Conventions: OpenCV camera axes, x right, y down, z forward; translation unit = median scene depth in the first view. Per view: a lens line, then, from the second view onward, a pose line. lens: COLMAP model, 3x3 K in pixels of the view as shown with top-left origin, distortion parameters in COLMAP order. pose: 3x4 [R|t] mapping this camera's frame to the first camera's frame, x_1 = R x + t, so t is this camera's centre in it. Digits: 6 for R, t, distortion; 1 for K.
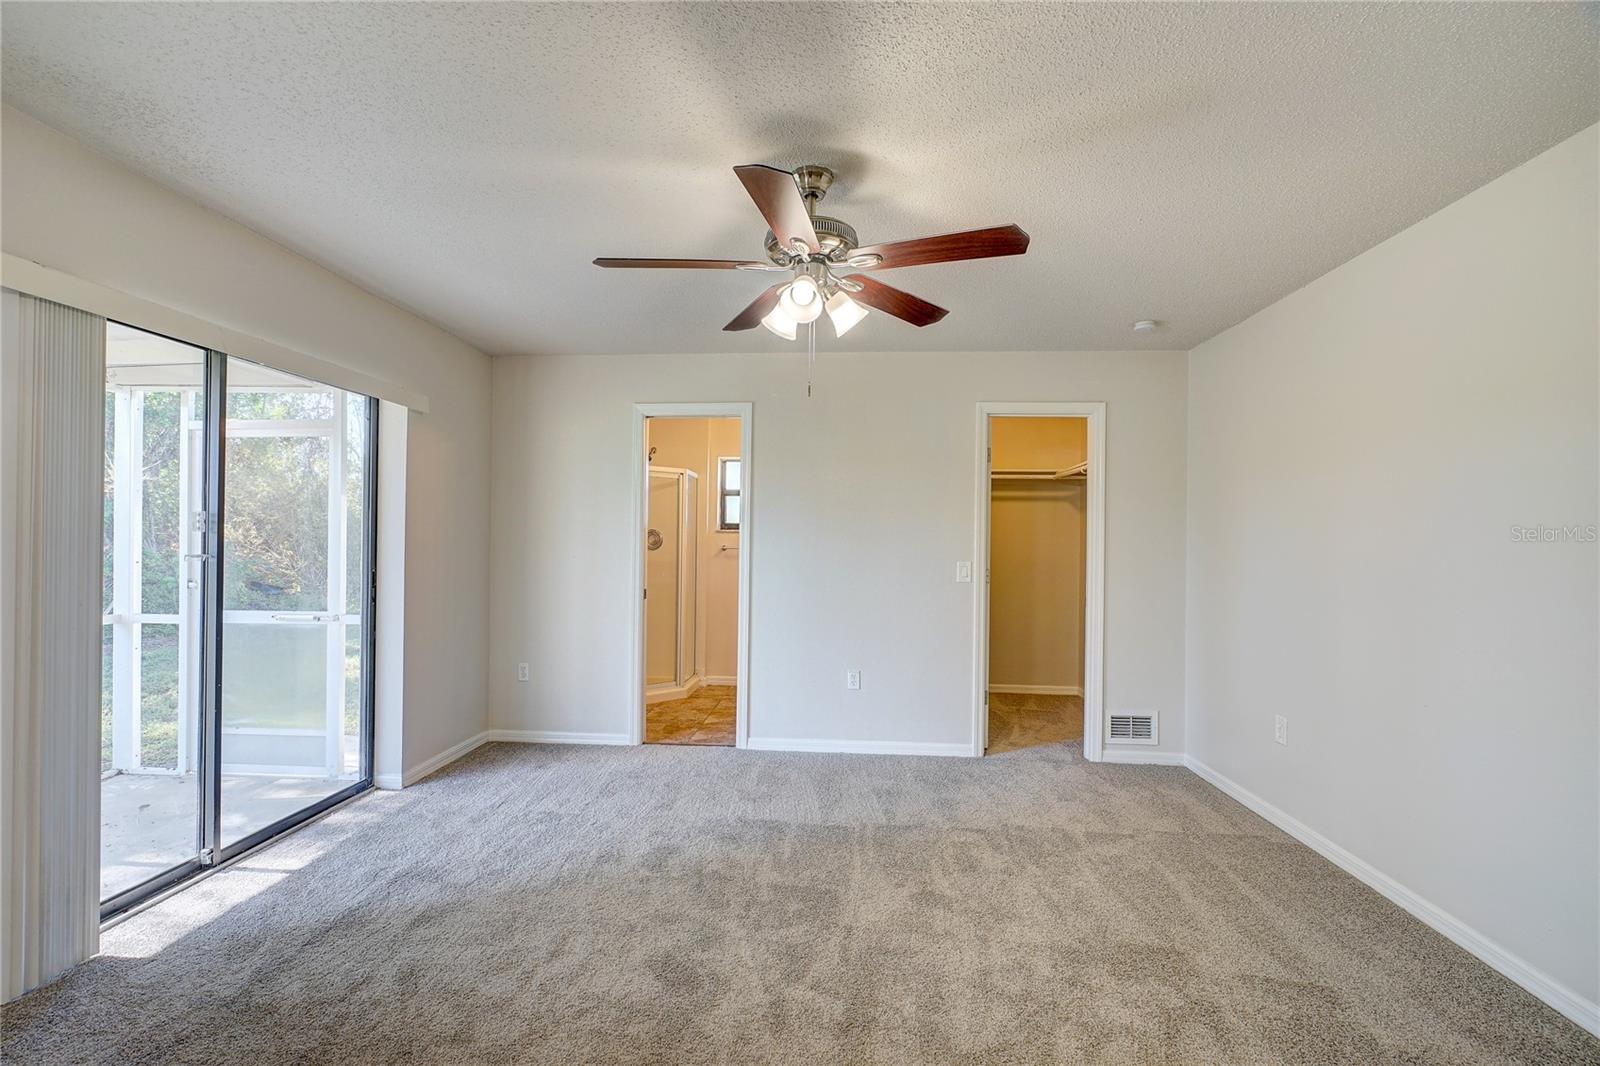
lens RADIAL K [[716.9, 0, 792.6], [0, 716.9, 541.6], [0, 0, 1]] dist [-0.005581, 0.002732]
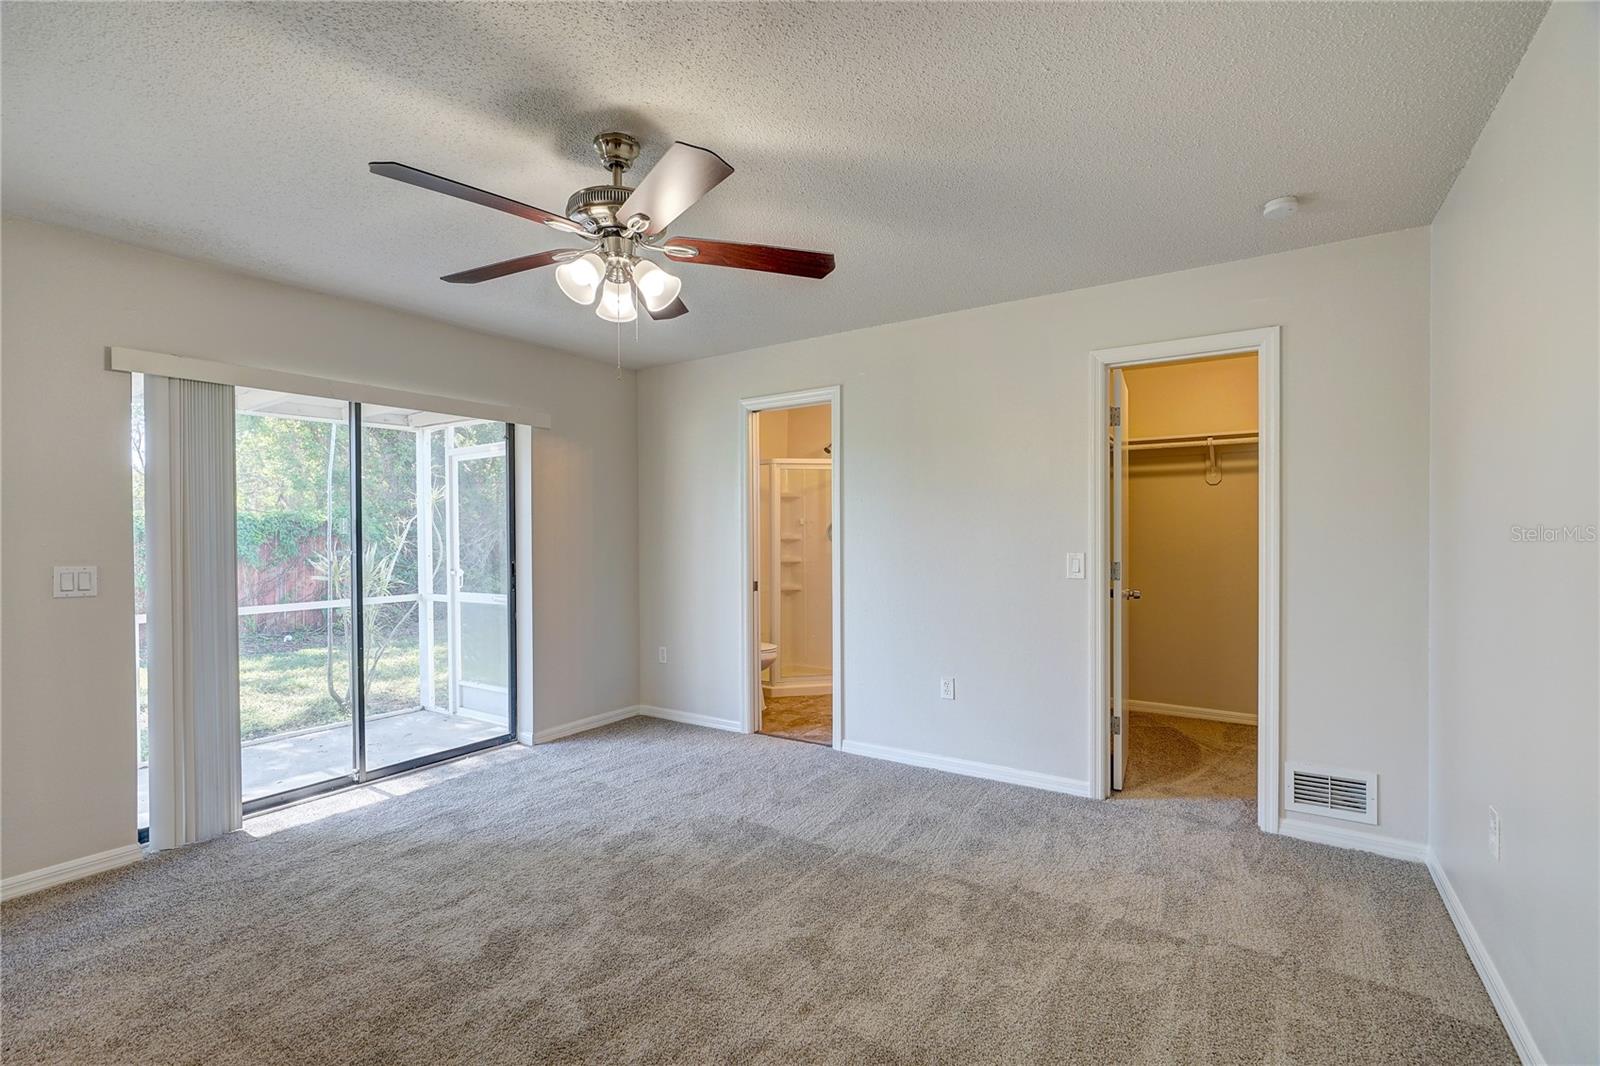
lens RADIAL K [[716.9, 0, 798.3], [0, 716.9, 543.8], [0, 0, 1]] dist [-0.005581, 0.002732]
pose [[0.872386, -0.010946, -0.488696, 0.422746], [0.017967, 0.999792, 0.009678, 0.005435], [0.488488, -0.017223, 0.872401, 0.178142]]
